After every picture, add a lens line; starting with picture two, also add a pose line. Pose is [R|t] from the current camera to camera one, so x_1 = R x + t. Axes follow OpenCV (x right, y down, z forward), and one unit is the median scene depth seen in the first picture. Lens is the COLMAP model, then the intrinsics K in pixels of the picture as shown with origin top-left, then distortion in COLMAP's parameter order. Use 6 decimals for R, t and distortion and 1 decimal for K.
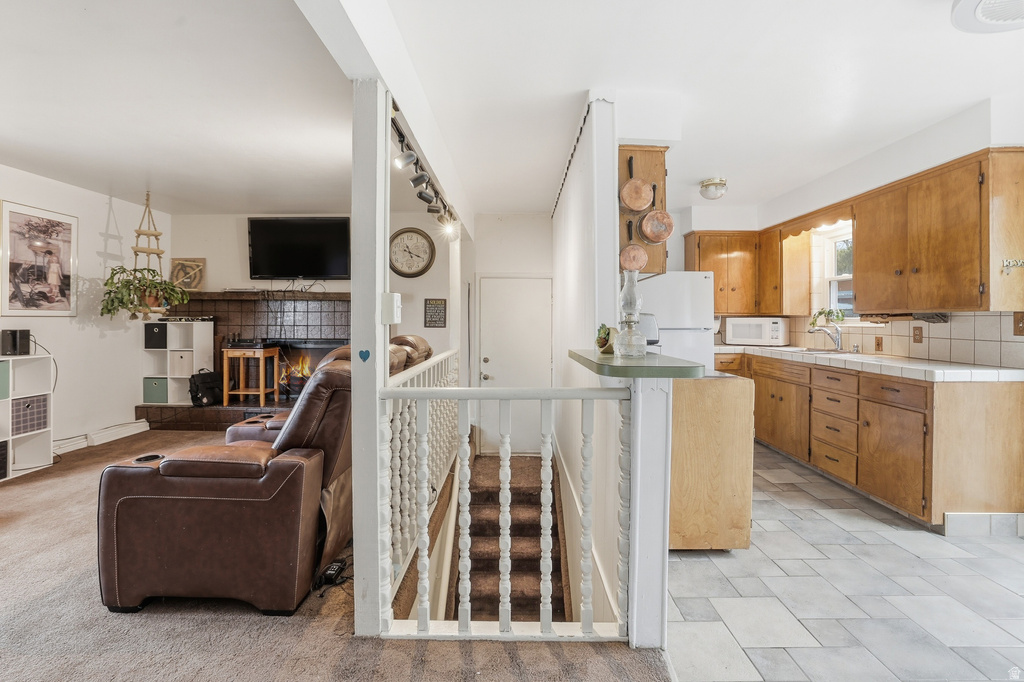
lens RADIAL K [[448.6, 0, 514.1], [0, 448.6, 319.5], [0, 0, 1]] dist [-0.046134, 0.016920]
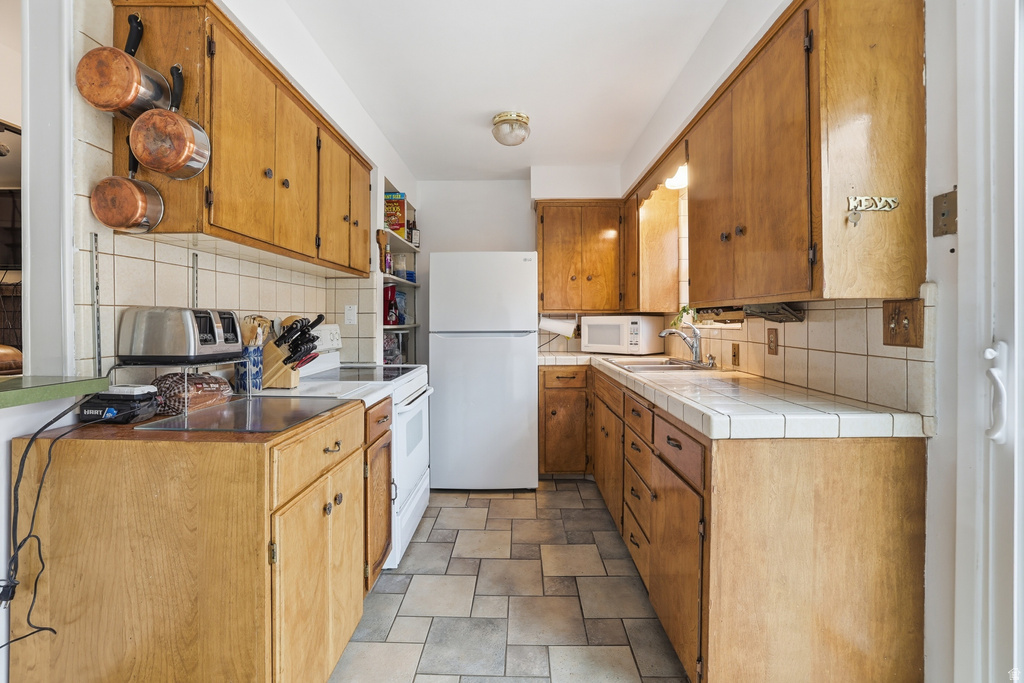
lens RADIAL K [[456.5, 0, 508.9], [0, 456.5, 320.6], [0, 0, 1]] dist [-0.046028, 0.016706]
pose [[0.999925, -0.003729, -0.011661, 0.450642], [0.003742, 0.999992, 0.001108, 0.002918], [0.011657, -0.001152, 0.999931, 0.291389]]
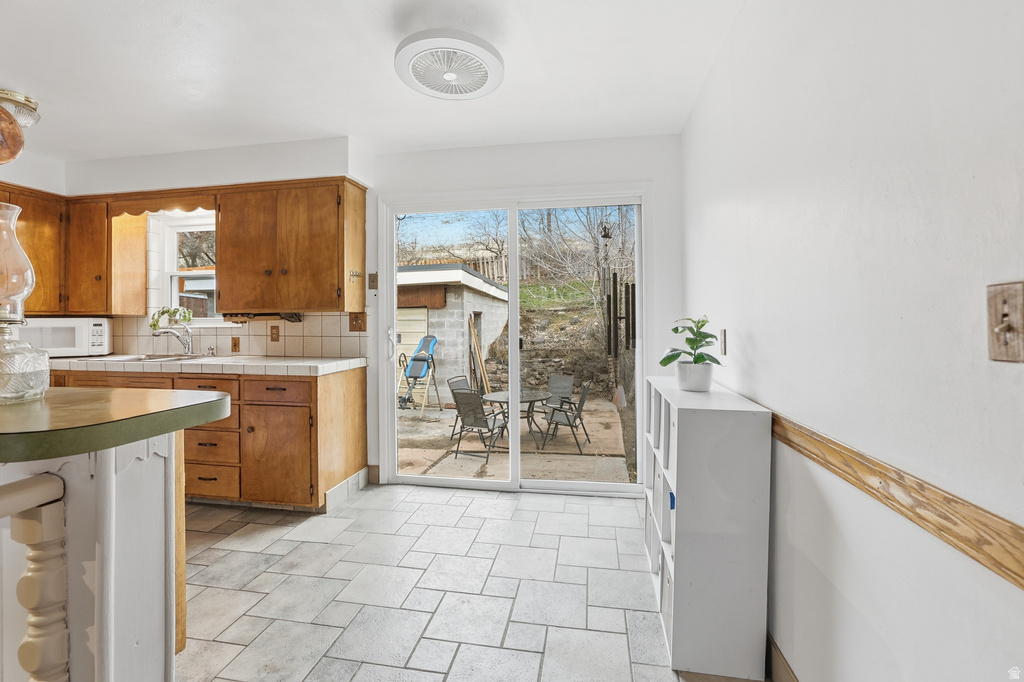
lens RADIAL K [[456.5, 0, 508.9], [0, 456.5, 320.1], [0, 0, 1]] dist [-0.046028, 0.016706]
pose [[0.173644, -0.001410, 0.984808, -0.037263], [0.005540, 0.999985, 0.000455, 0.003808], [-0.984793, 0.005377, 0.173649, 0.206238]]
